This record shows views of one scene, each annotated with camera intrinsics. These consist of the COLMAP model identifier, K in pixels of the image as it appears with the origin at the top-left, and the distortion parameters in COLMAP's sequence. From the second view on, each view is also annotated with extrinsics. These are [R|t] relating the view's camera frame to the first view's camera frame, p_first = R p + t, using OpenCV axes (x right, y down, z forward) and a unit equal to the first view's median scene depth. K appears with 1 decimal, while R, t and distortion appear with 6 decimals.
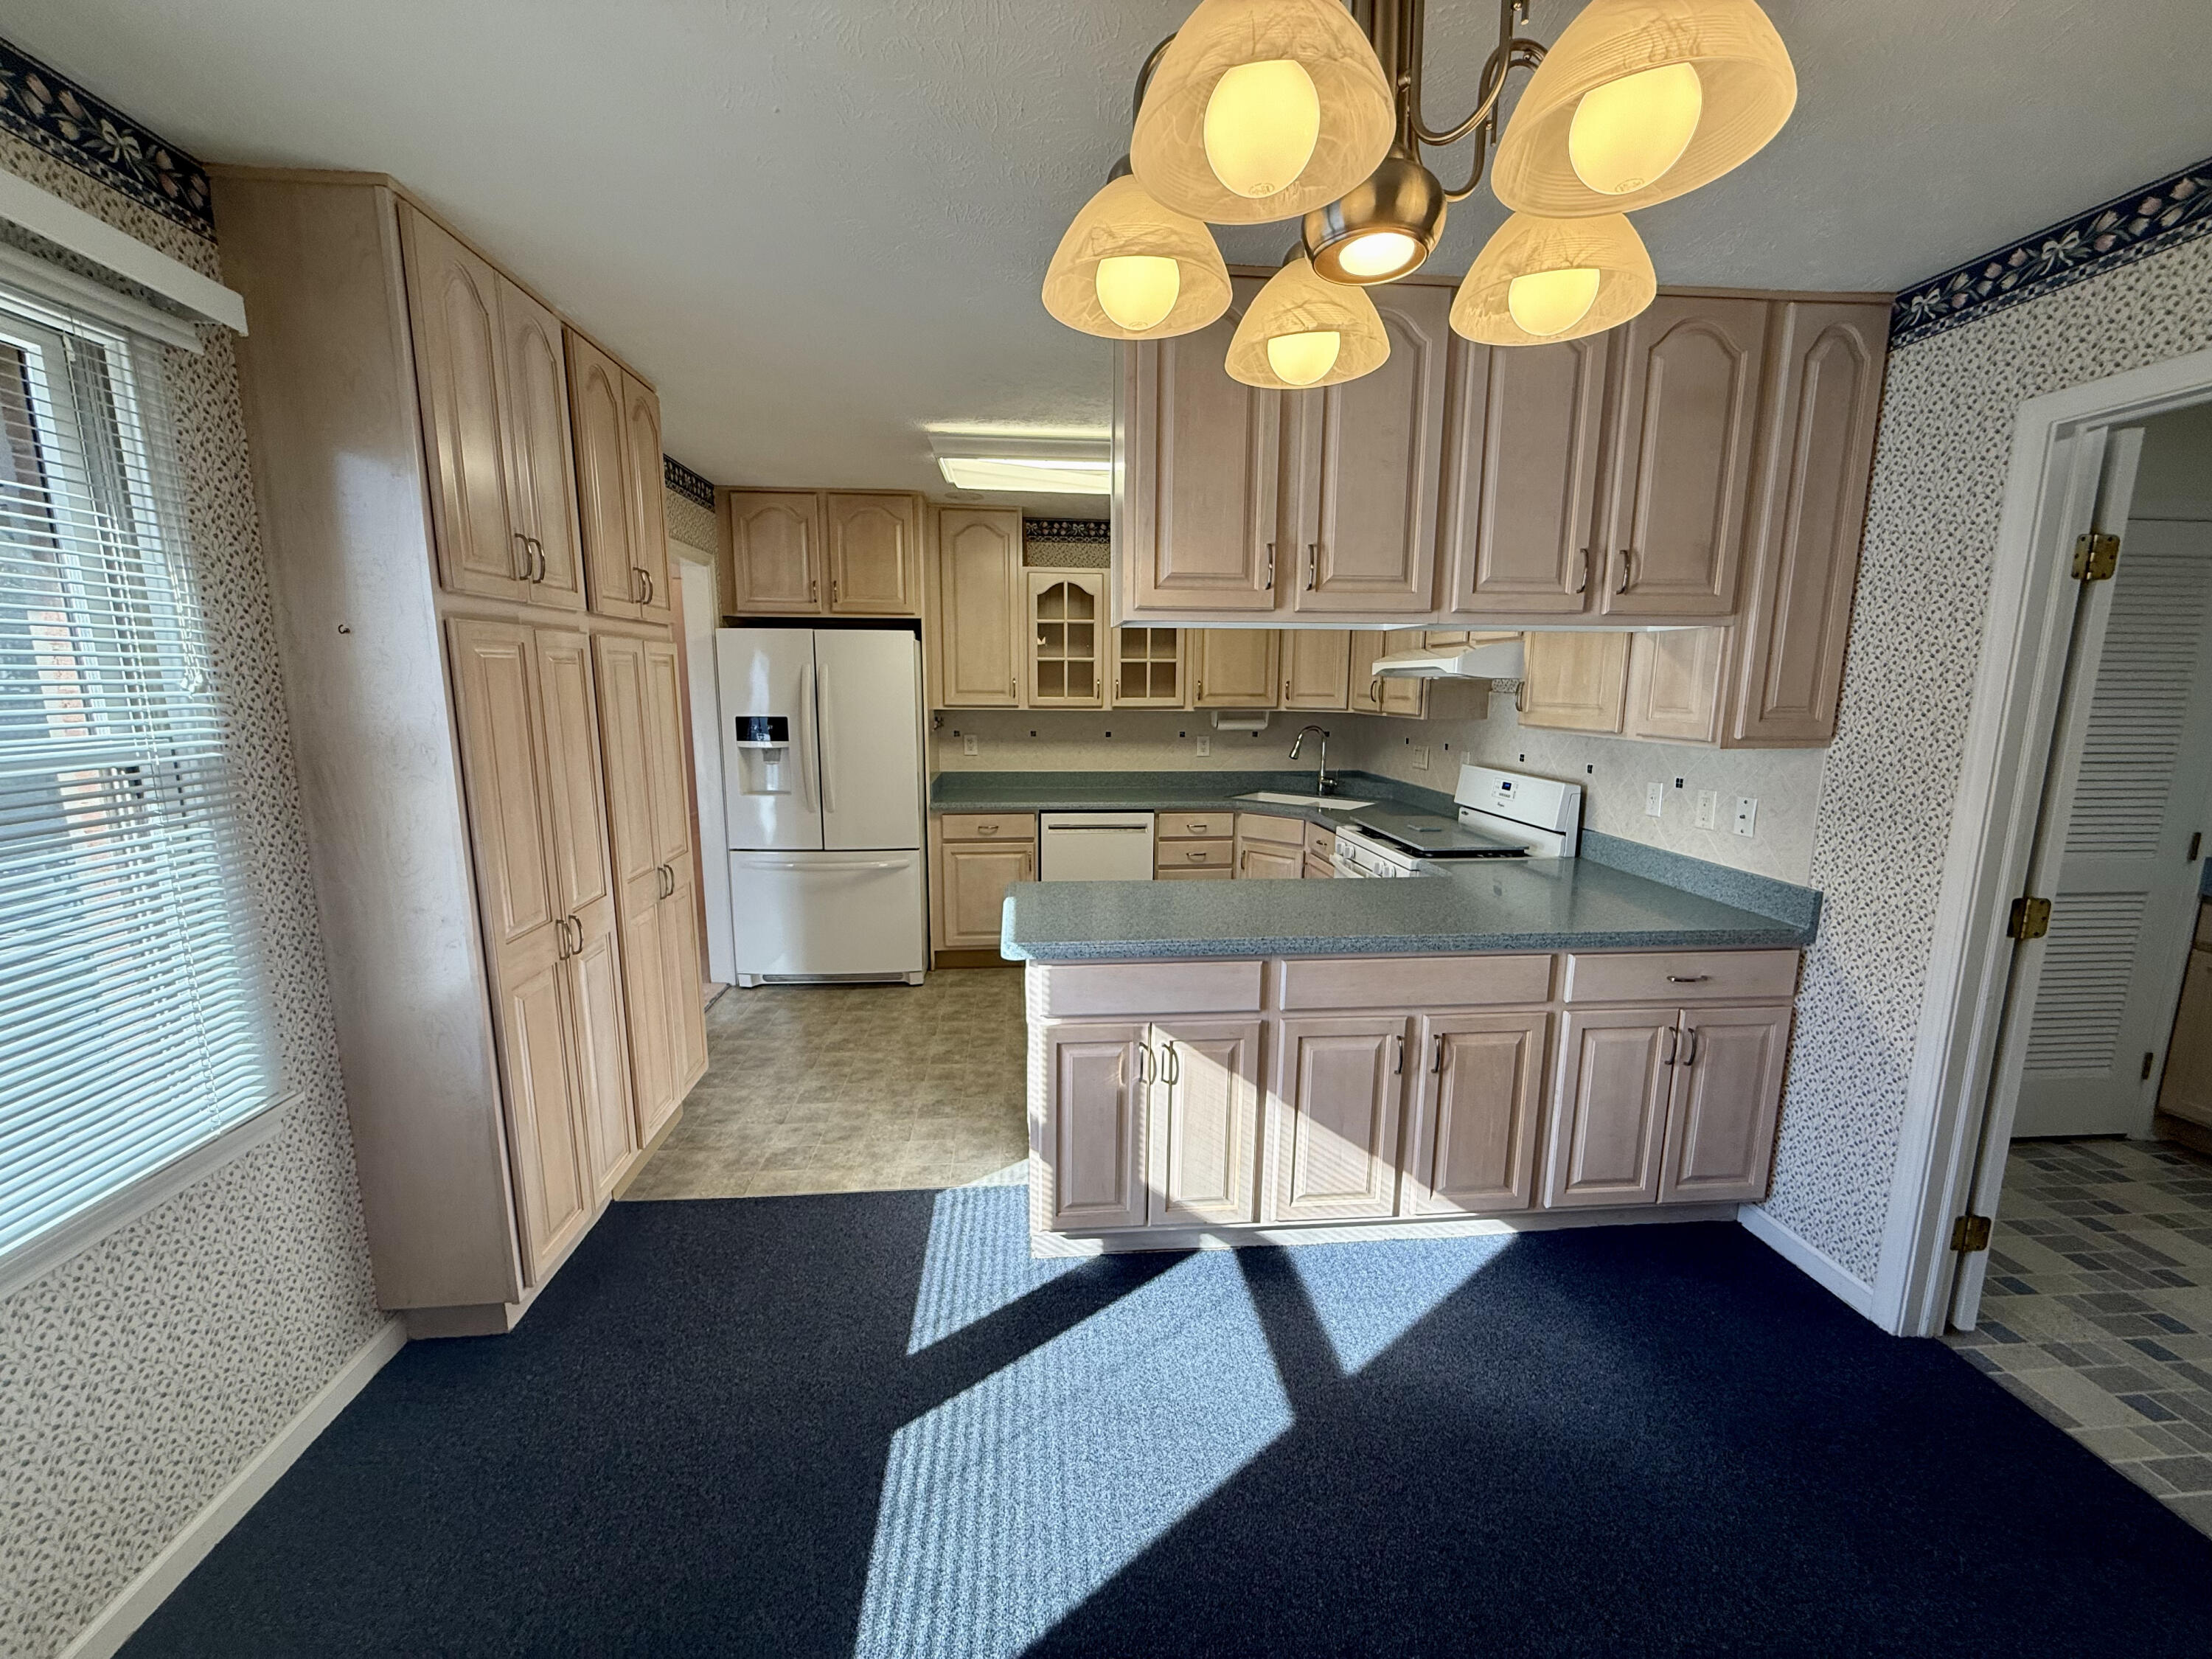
lens RADIAL K [[880.6, 0, 1101.4], [0, 880.6, 829.5], [0, 0, 1]] dist [-0.000123, -0.000299]
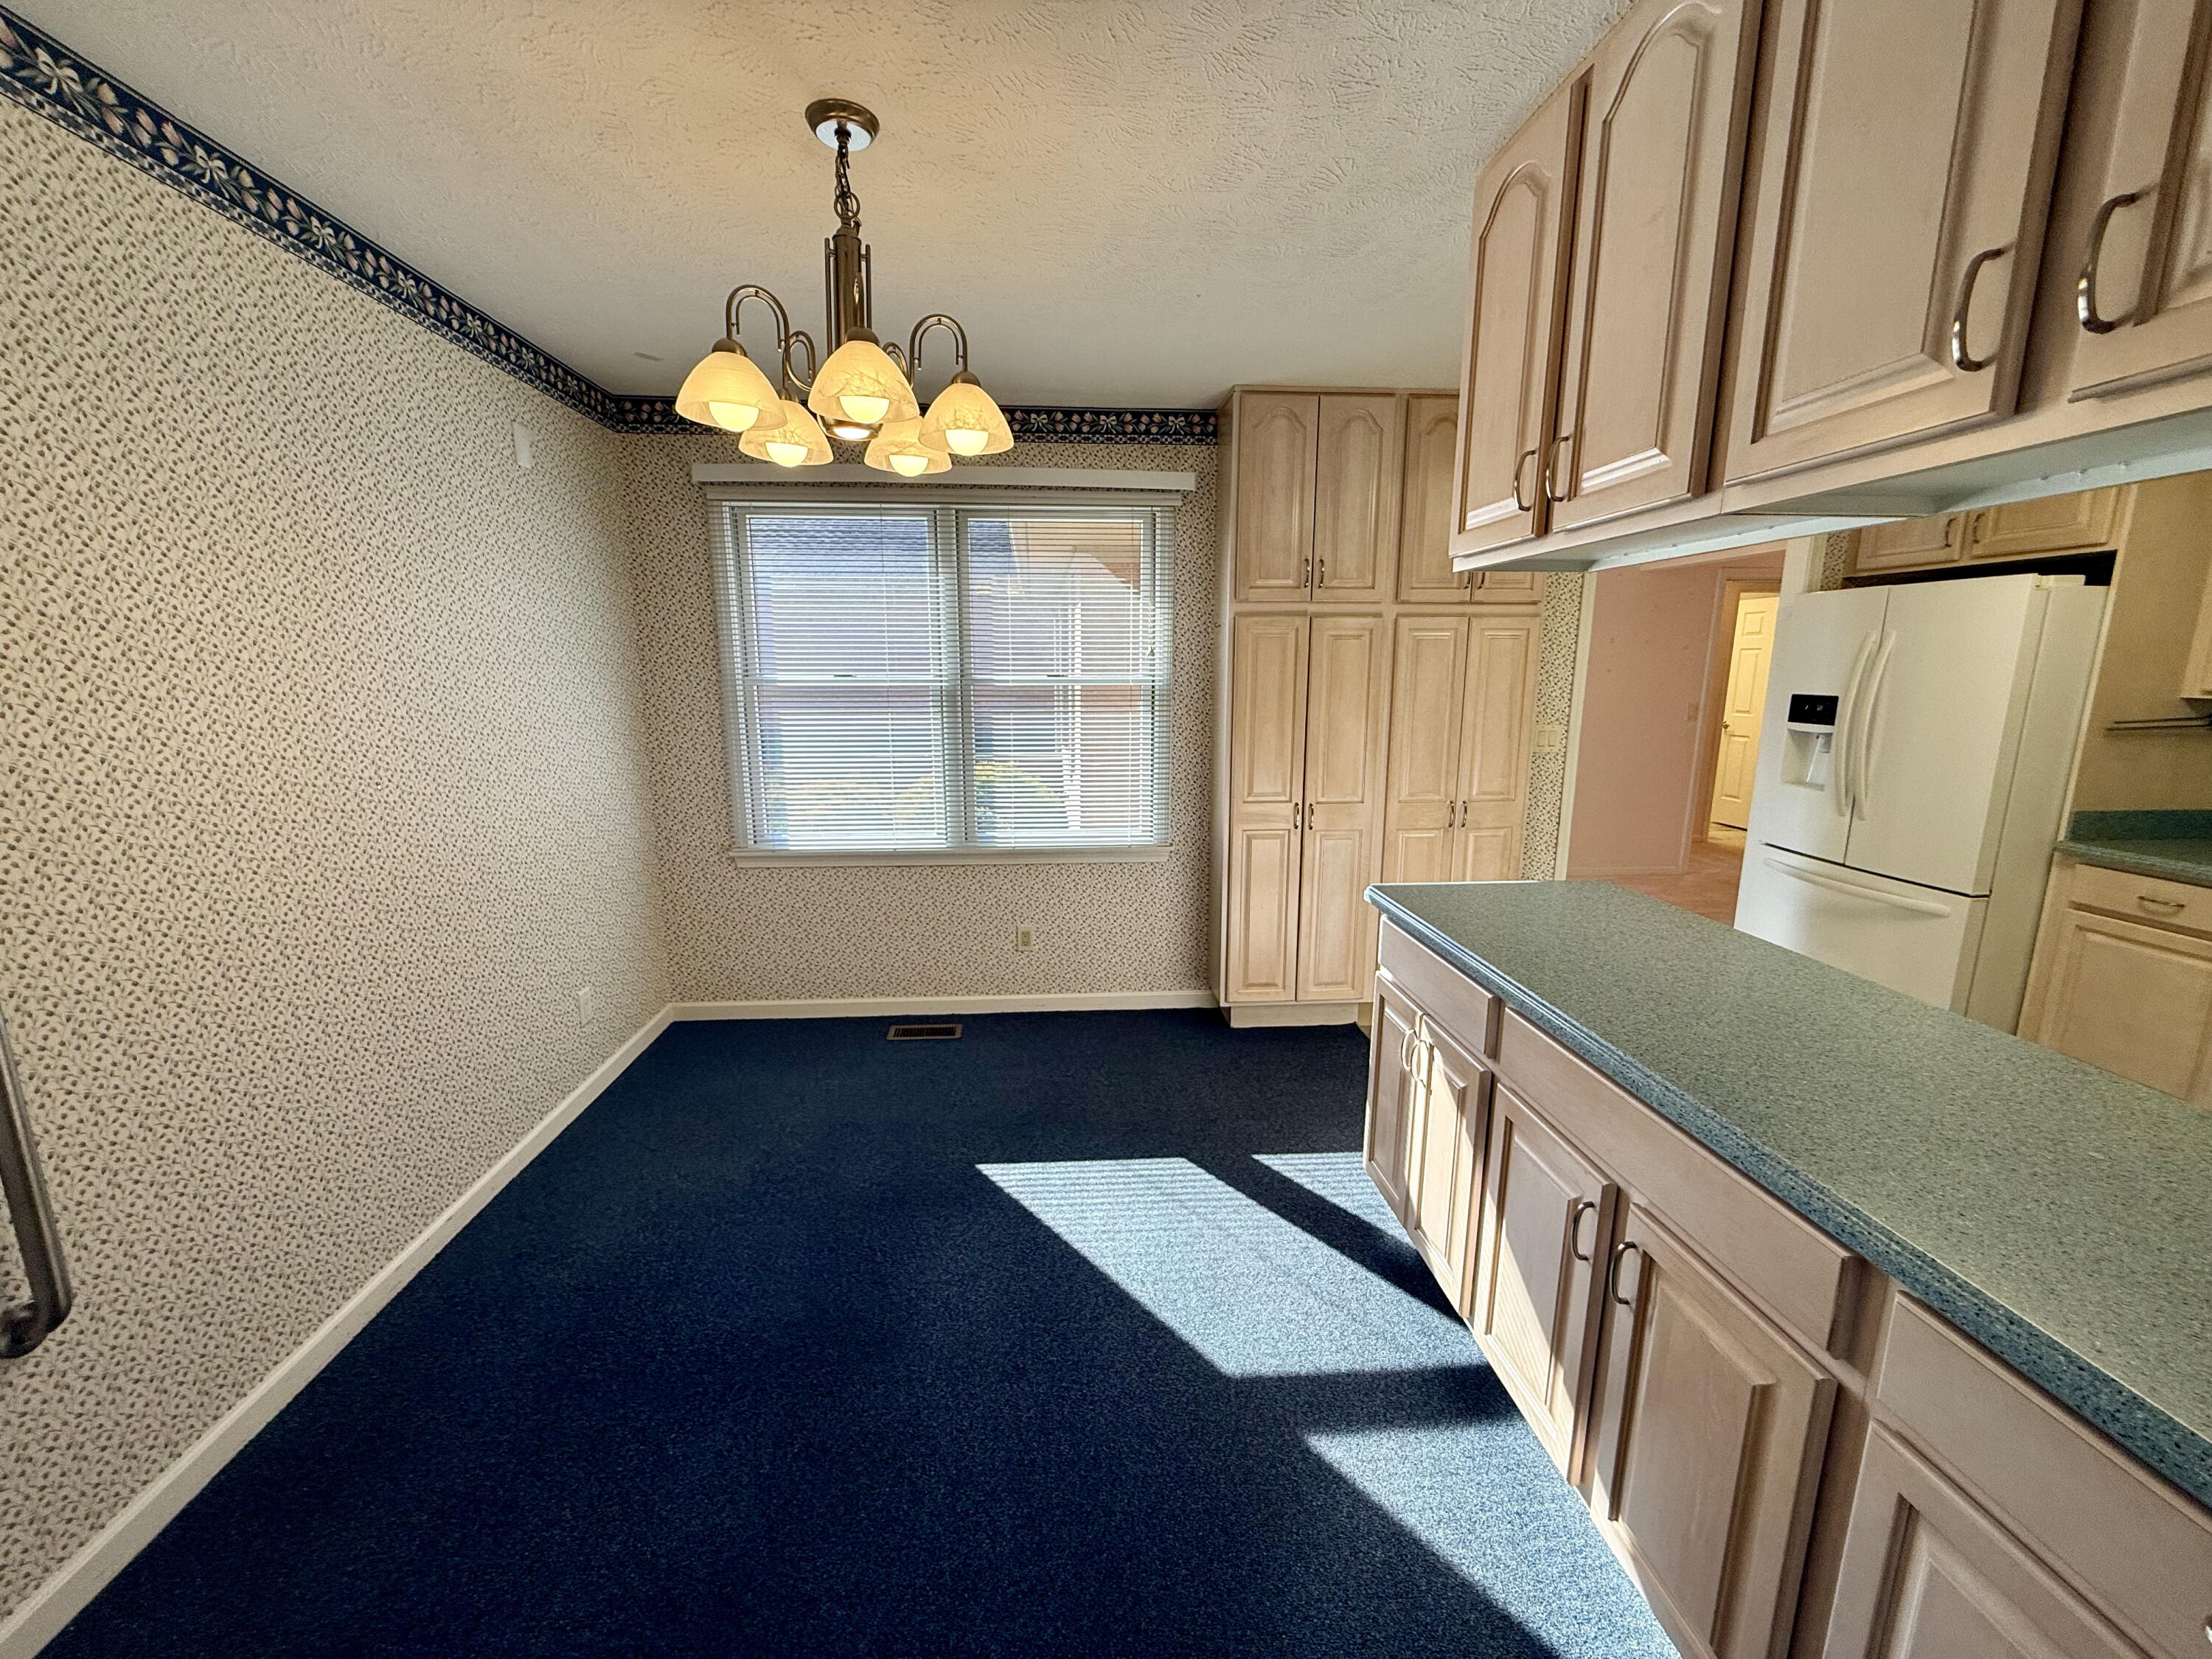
lens RADIAL K [[880.6, 0, 1101.4], [0, 880.6, 829.5], [0, 0, 1]] dist [-0.000123, -0.000299]
pose [[-0.013114, 0.181494, -0.983305, 0.639259], [-0.168018, 0.969007, 0.181095, -0.052835], [0.985697, 0.167588, 0.017787, 0.427851]]
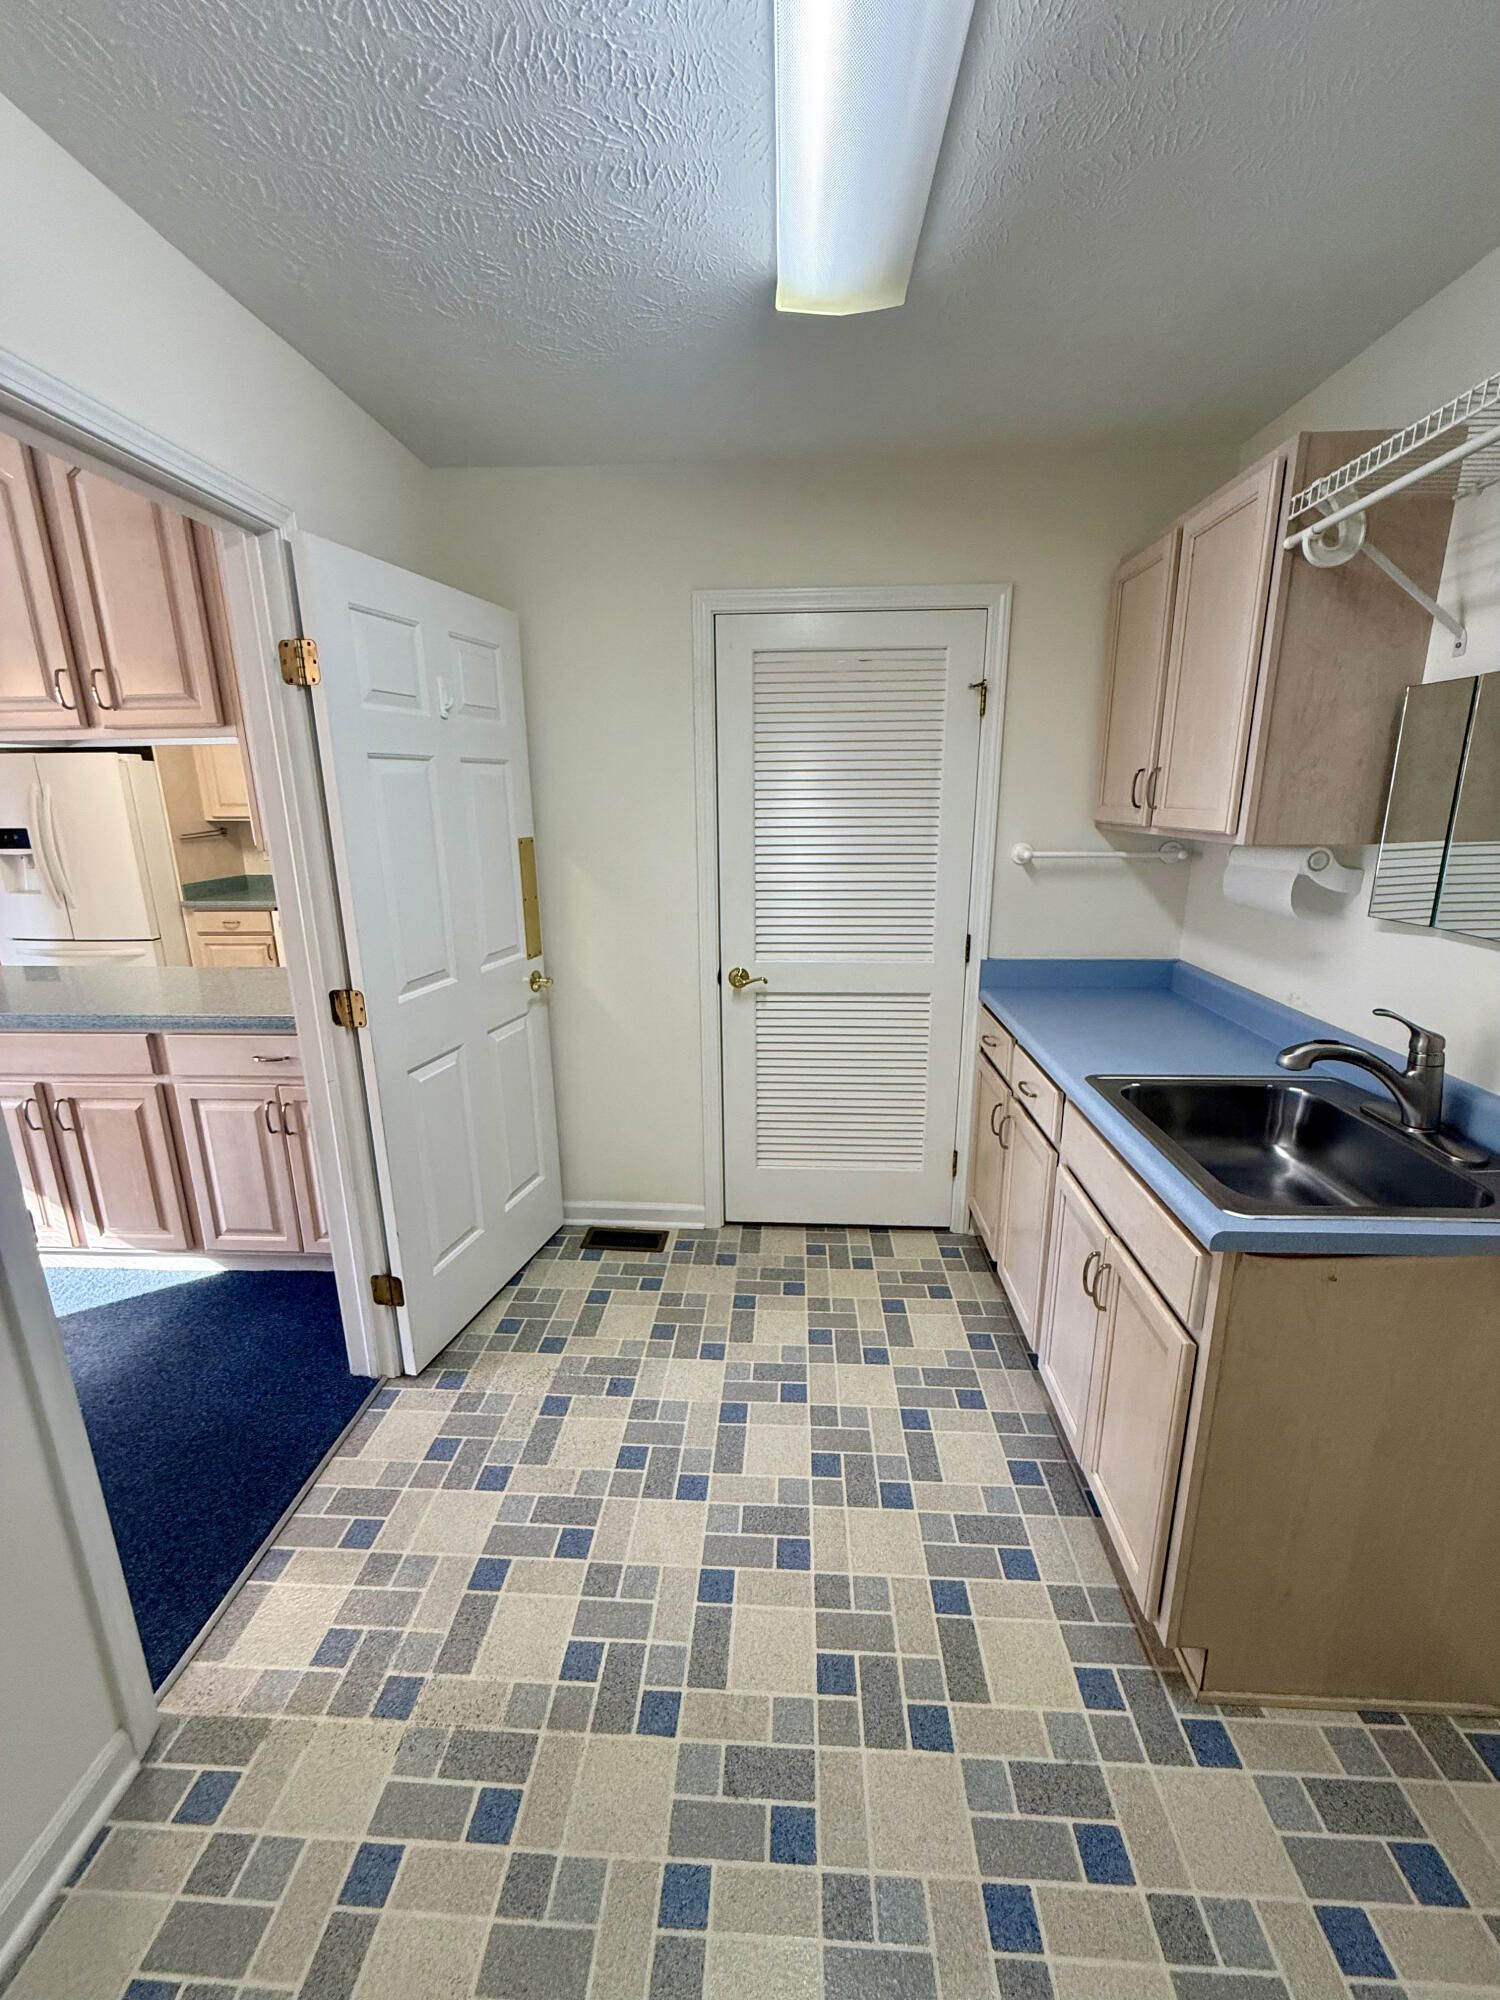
lens RADIAL K [[796.2, 0, 750.9], [0, 796.2, 997.0], [0, 0, 1]] dist [-0.000123, -0.000299]
pose [[0.990105, 0.020767, -0.138783, 1.019498], [-0.009028, 0.996367, 0.084679, 0.000203], [0.140038, -0.082588, 0.986696, 0.066024]]
